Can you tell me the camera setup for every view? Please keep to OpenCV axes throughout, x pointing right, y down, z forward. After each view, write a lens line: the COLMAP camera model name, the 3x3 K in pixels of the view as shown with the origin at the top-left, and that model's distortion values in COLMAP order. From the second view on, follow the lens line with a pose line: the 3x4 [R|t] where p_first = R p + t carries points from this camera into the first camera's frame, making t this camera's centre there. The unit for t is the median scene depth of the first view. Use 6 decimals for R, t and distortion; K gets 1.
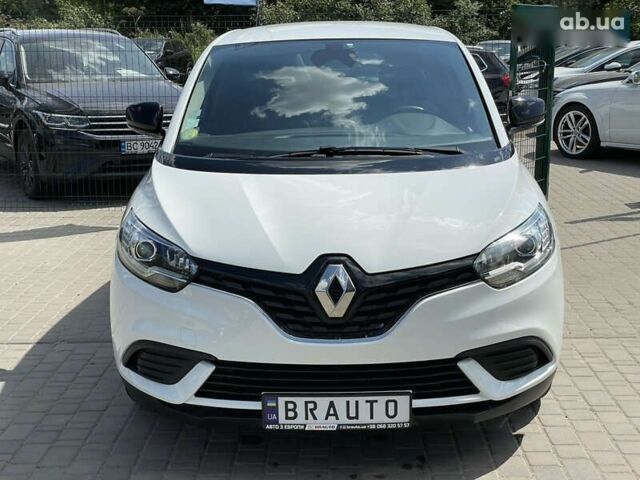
lens RADIAL K [[976.3, 0, 325.5], [0, 976.3, 241.5], [0, 0, 1]] dist [0.065968, 0.000000]
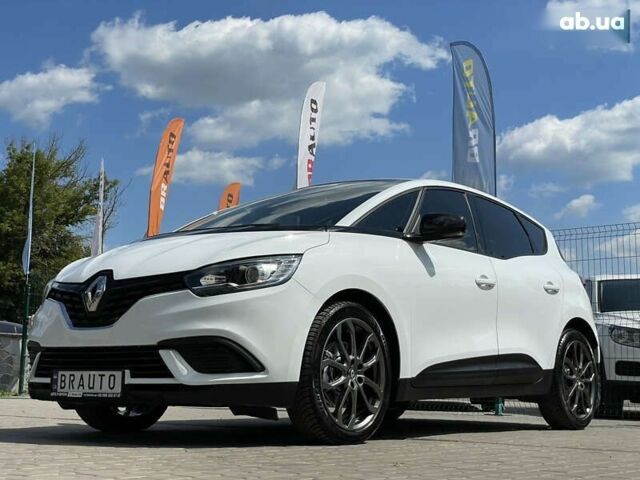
lens RADIAL K [[976.3, 0, 325.7], [0, 976.3, 229.0], [0, 0, 1]] dist [0.065968, 0.000000]
pose [[0.795052, -0.067508, -0.602773, 1.100280], [-0.151057, 0.940436, -0.304567, 0.334590], [0.587430, 0.333200, 0.737498, 0.127555]]
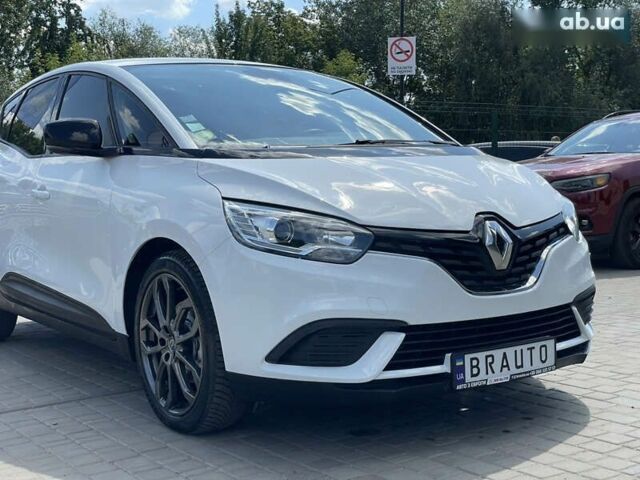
lens RADIAL K [[976.3, 0, 319.0], [0, 976.3, 225.4], [0, 0, 1]] dist [0.065968, 0.000000]
pose [[0.815704, -0.043248, 0.576850, -0.738969], [0.138484, 0.982804, -0.122141, 0.129809], [-0.561648, 0.179516, 0.807667, 0.249087]]
